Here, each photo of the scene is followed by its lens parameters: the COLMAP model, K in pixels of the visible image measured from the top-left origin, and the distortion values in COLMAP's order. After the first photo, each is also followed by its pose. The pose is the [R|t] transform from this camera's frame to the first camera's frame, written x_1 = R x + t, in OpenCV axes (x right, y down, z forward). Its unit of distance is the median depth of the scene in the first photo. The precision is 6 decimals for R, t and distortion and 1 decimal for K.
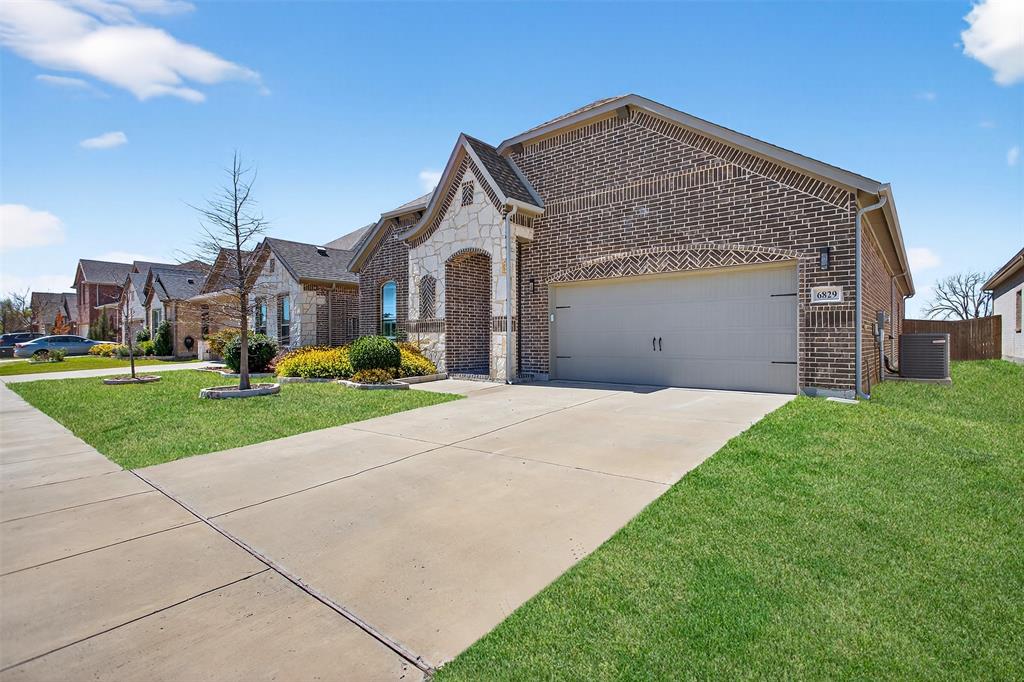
lens RADIAL K [[488.6, 0, 512.0], [0, 488.6, 341.0], [0, 0, 1]] dist [-0.008566, 0.000363]
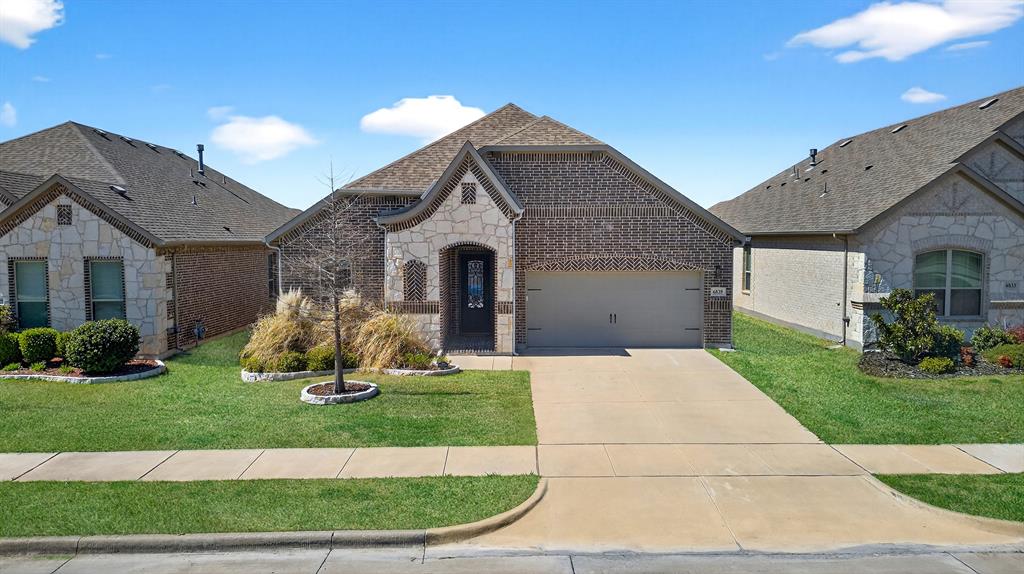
lens RADIAL K [[708.6, 0, 512.0], [0, 708.6, 287.0], [0, 0, 1]] dist [0.074008, -0.075681]
pose [[0.756904, -0.043319, 0.652089, -1.200371], [0.001480, 0.997912, 0.064575, -0.207050], [-0.653524, -0.047912, 0.755388, -0.358006]]
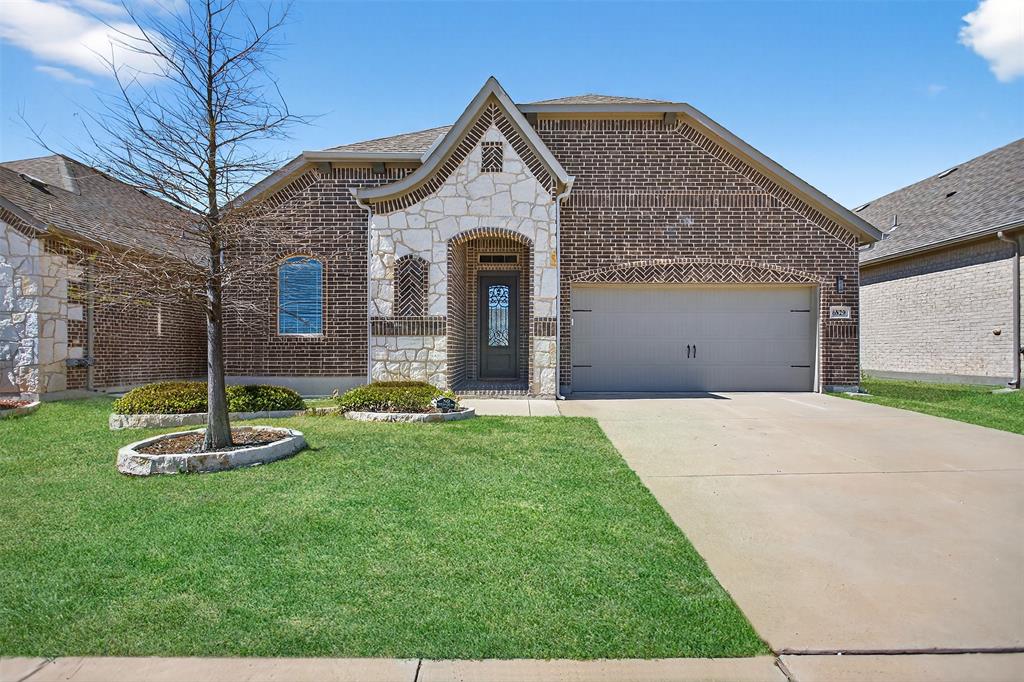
lens RADIAL K [[492.4, 0, 513.9], [0, 492.4, 347.1], [0, 0, 1]] dist [-0.008782, 0.000209]
pose [[0.761428, 0.009356, 0.648181, -0.616399], [-0.002290, 0.999928, -0.011743, 0.009383], [-0.648245, 0.007457, 0.761395, 0.418808]]
